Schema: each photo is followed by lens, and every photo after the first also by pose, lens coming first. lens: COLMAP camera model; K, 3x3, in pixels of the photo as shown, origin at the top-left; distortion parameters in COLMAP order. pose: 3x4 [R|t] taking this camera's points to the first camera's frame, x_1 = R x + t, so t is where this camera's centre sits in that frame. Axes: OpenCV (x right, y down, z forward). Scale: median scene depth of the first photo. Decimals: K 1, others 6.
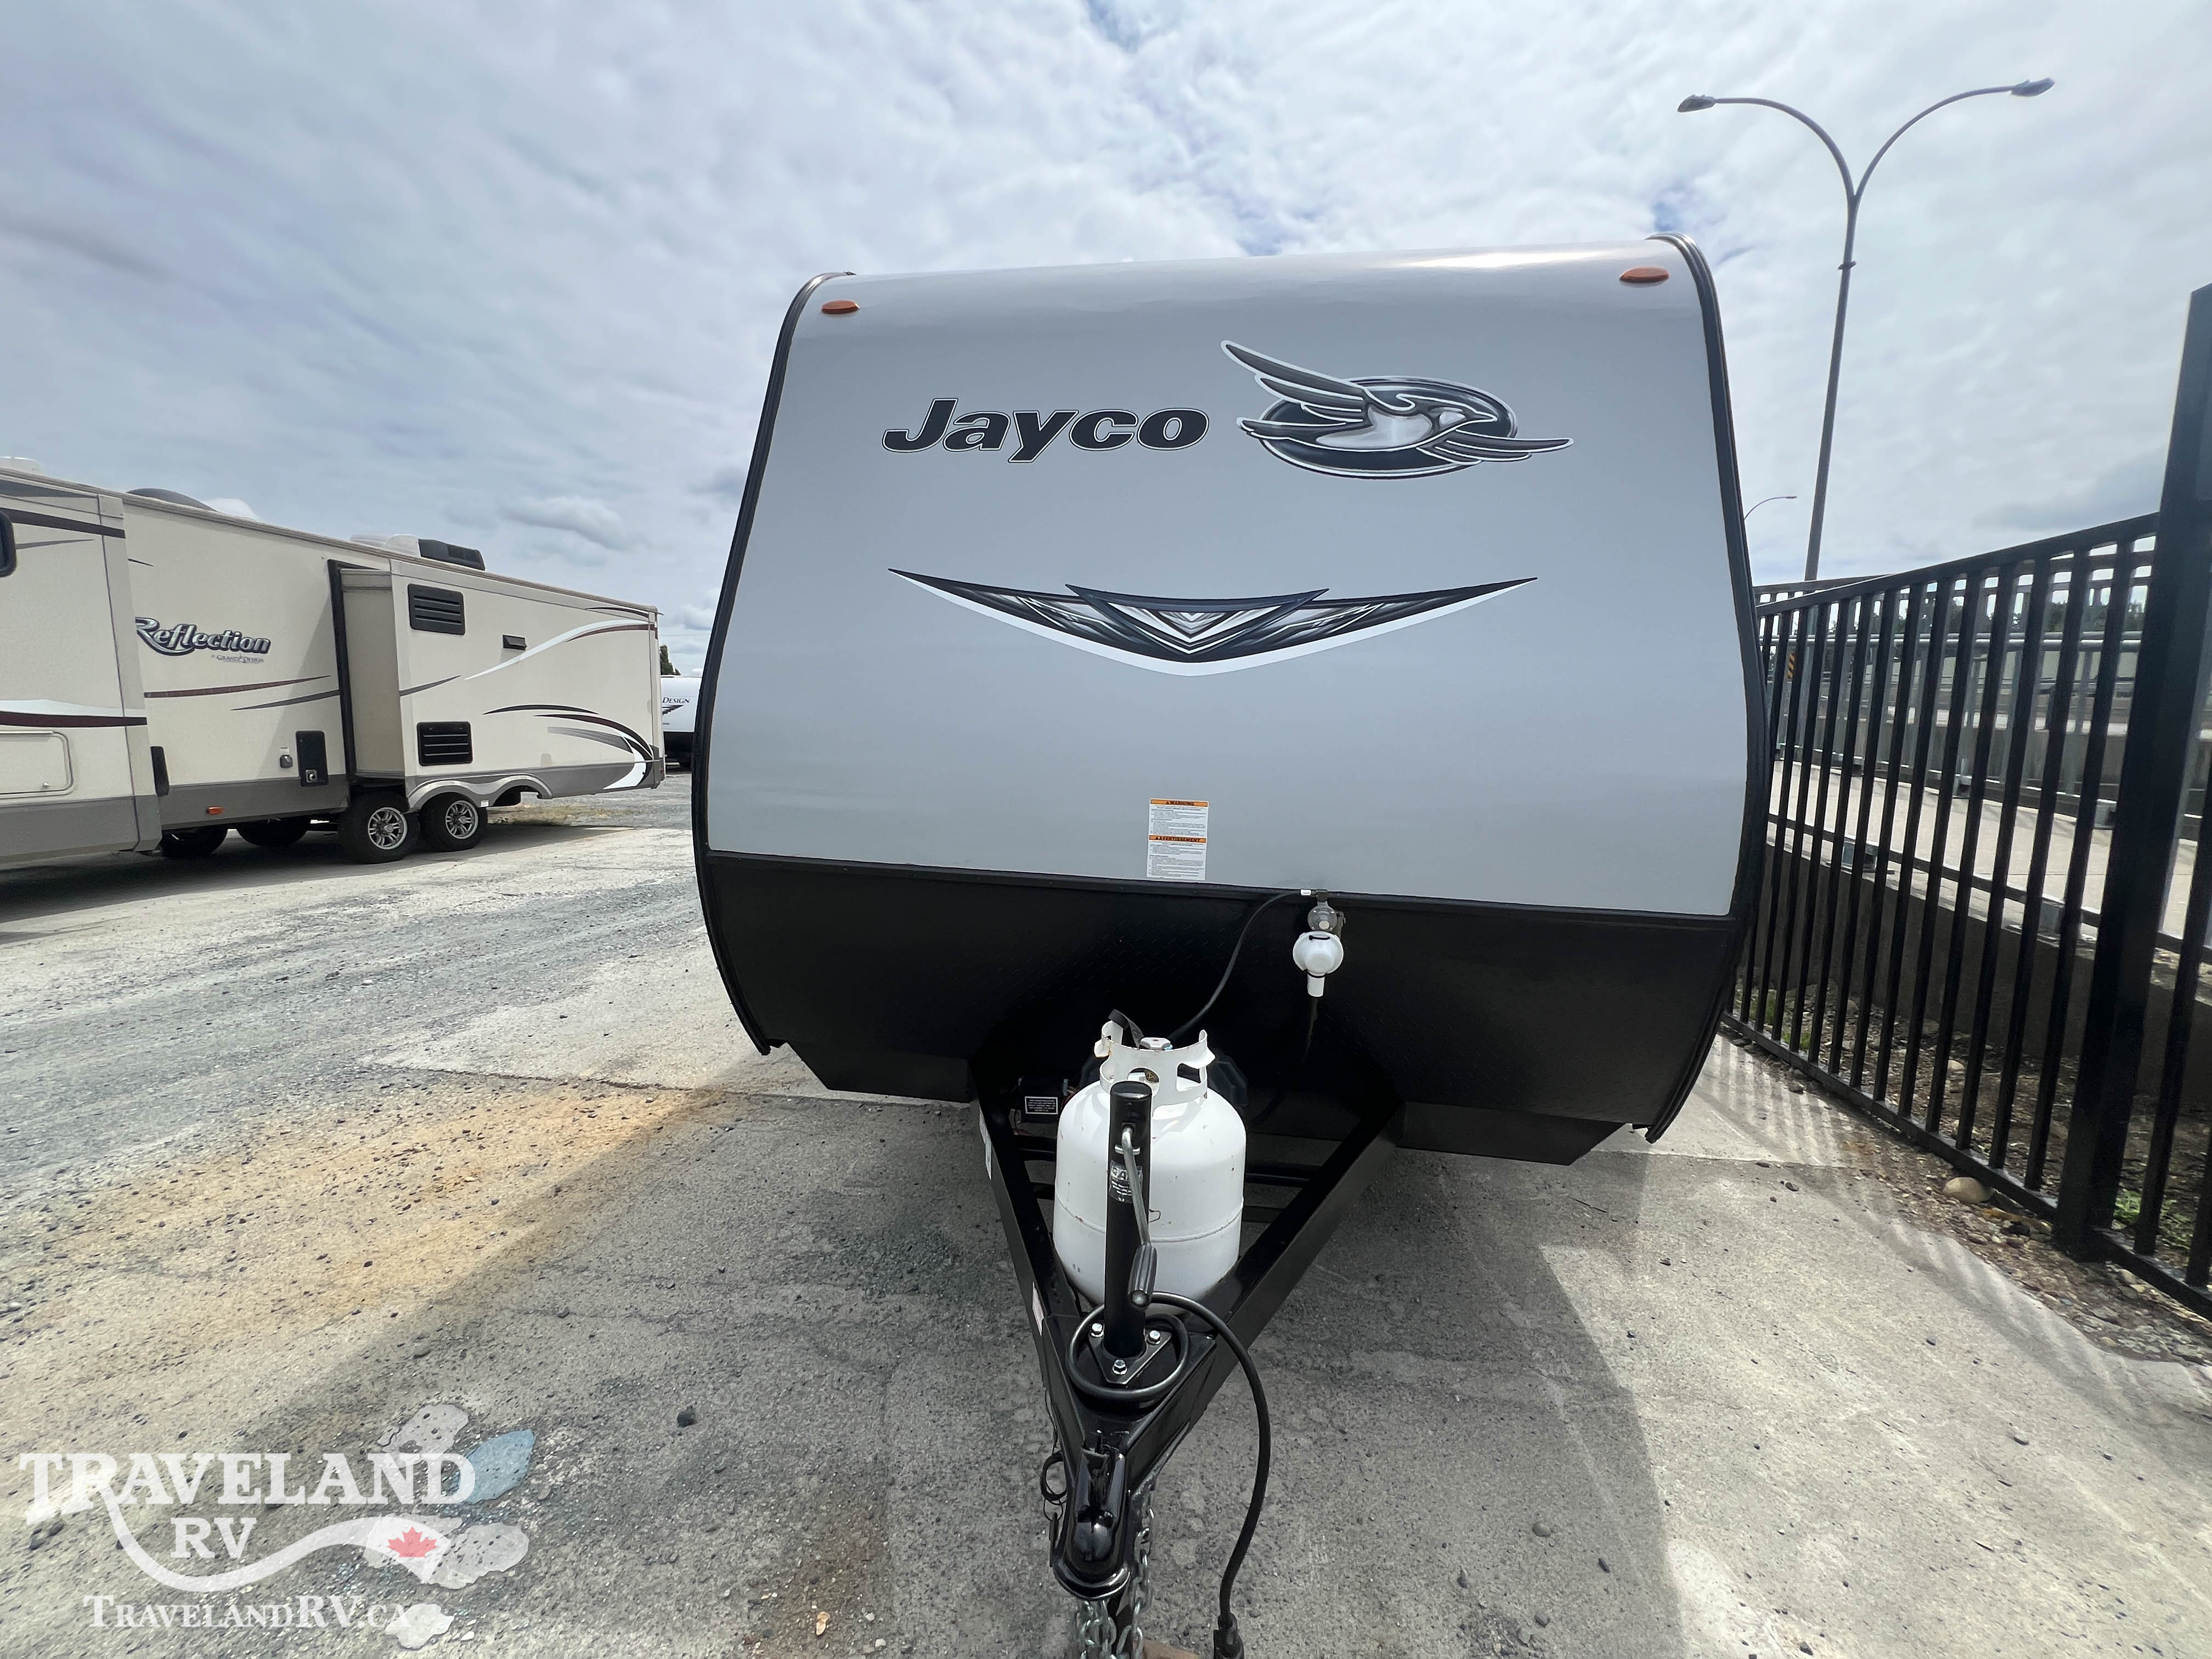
lens RADIAL K [[886.8, 0, 1106.8], [0, 886.8, 827.4], [0, 0, 1]] dist [-0.002672, 0.000423]
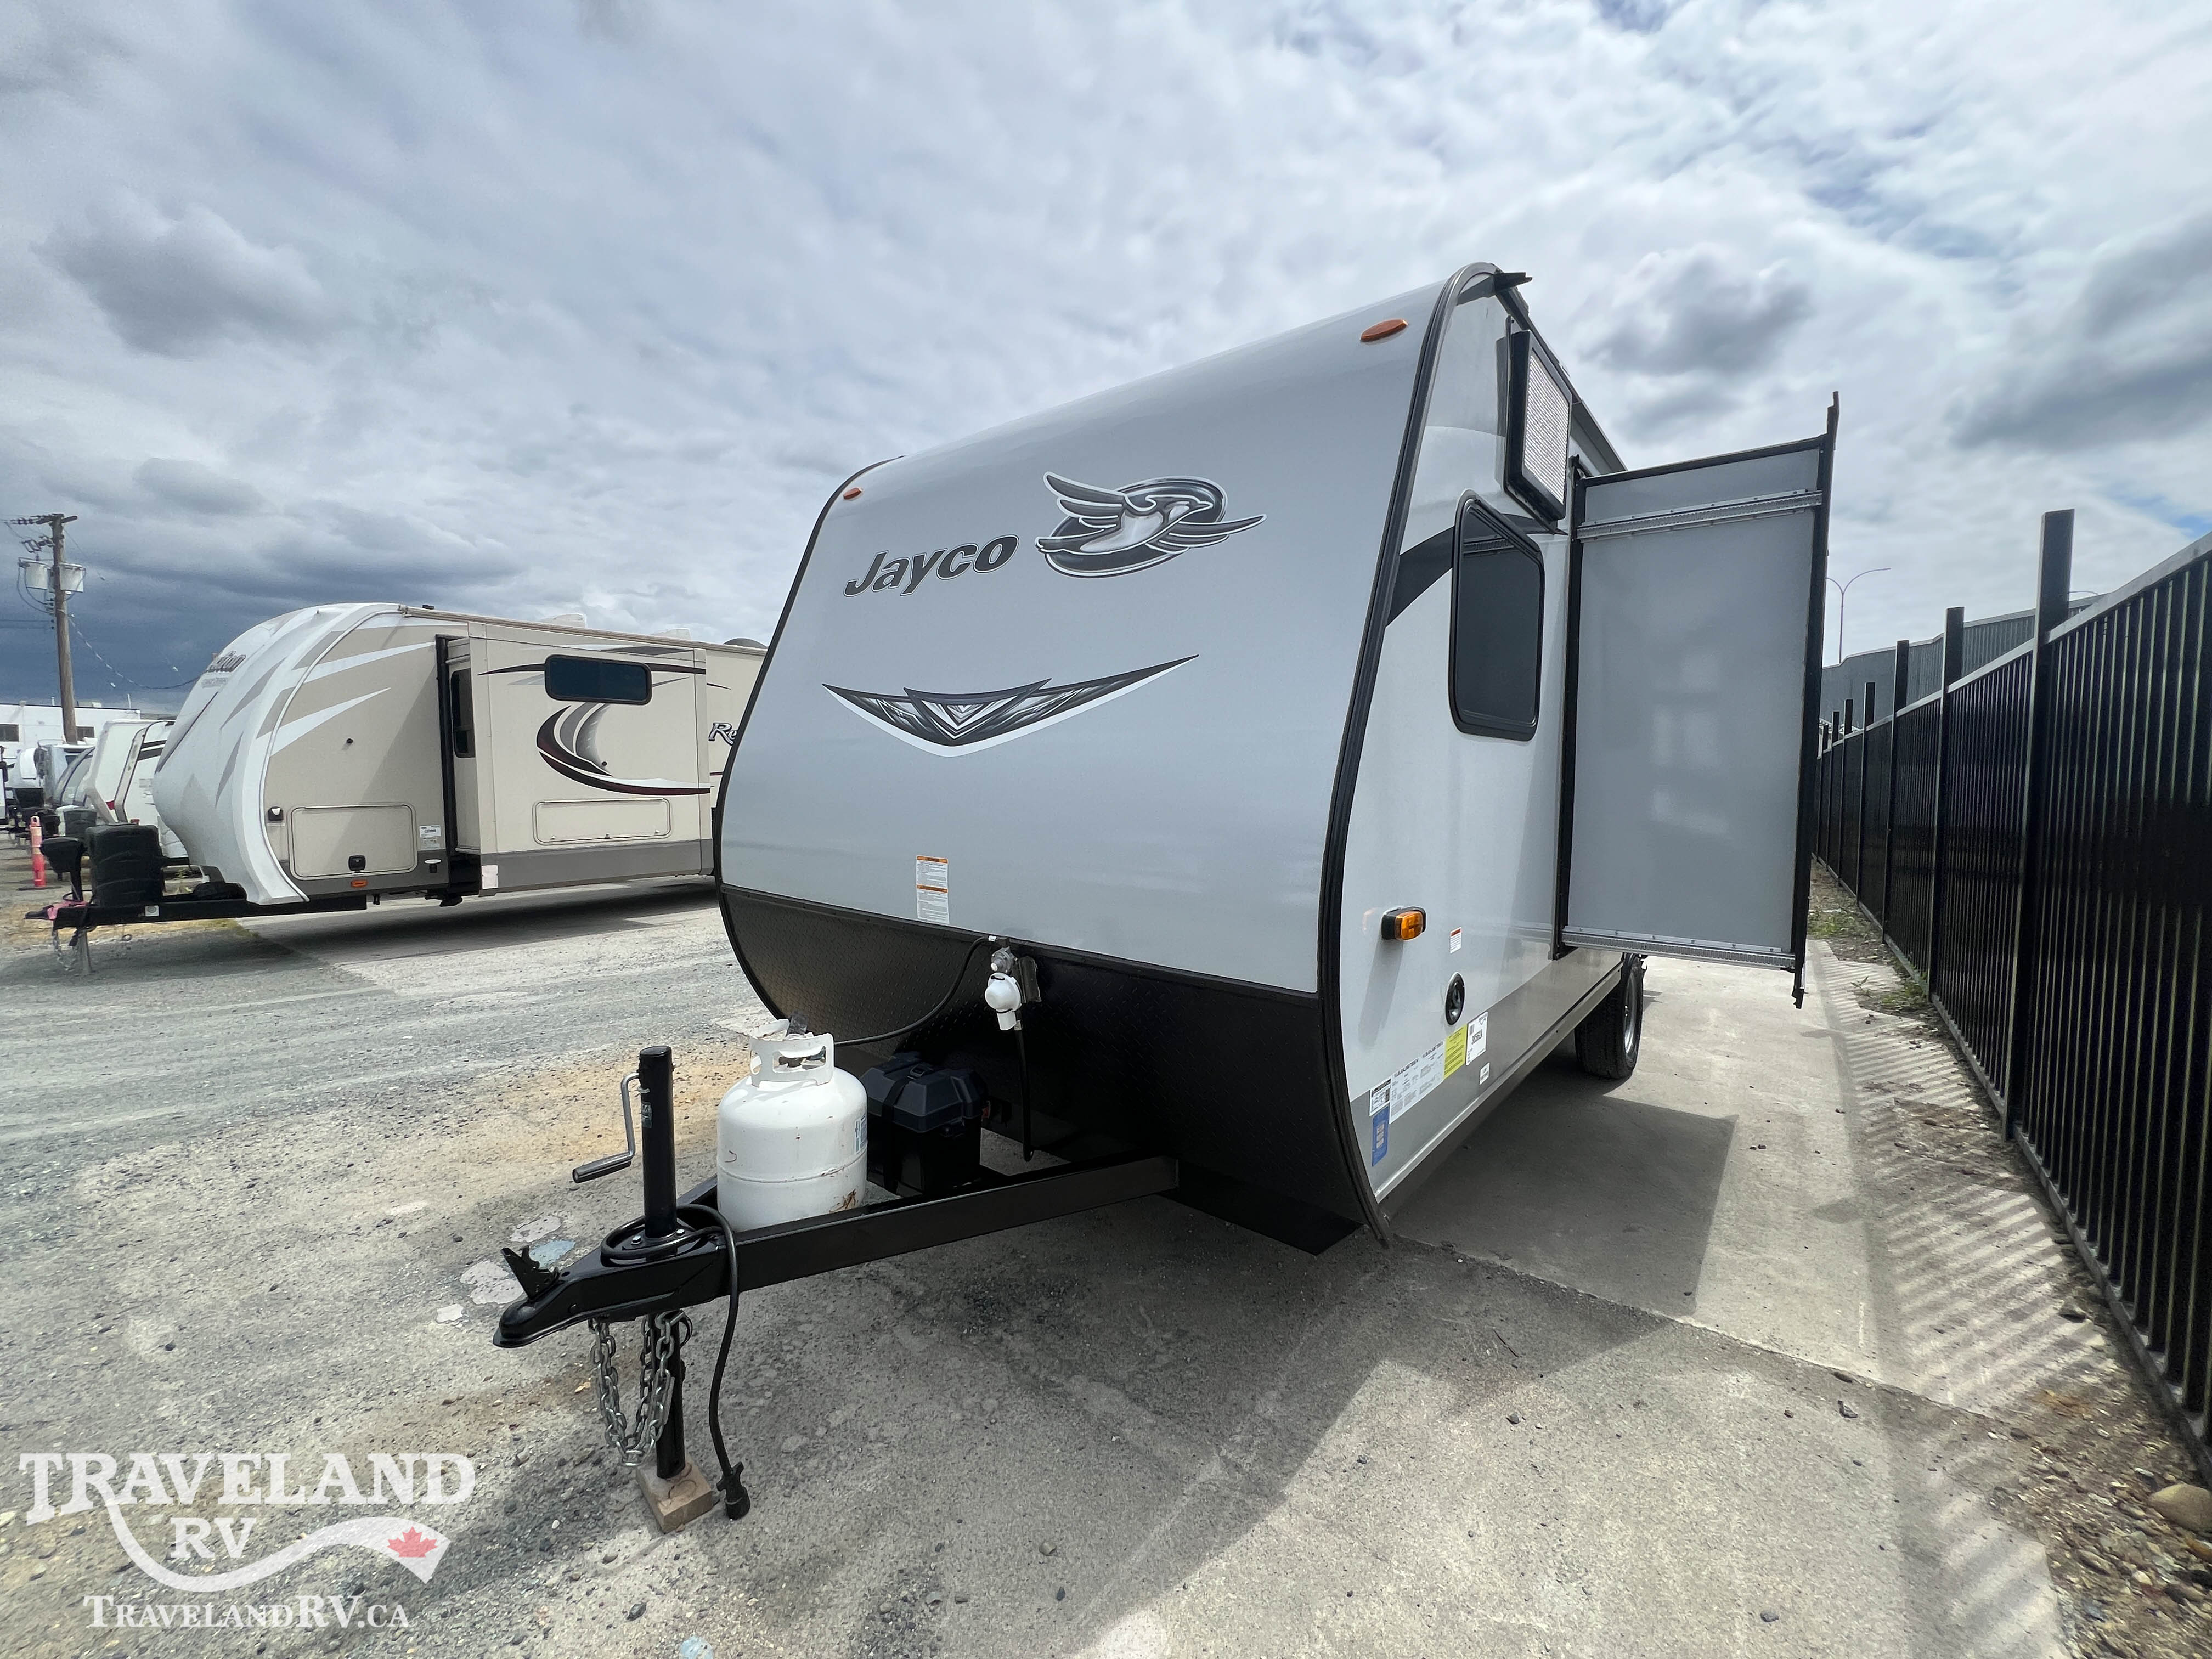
lens RADIAL K [[886.8, 0, 1104.4], [0, 886.8, 827.4], [0, 0, 1]] dist [-0.002672, 0.000423]
pose [[0.866956, 0.010071, -0.498283, 0.788890], [-0.041498, 0.997783, -0.052034, -0.015357], [0.496654, 0.065789, 0.865452, 0.039803]]
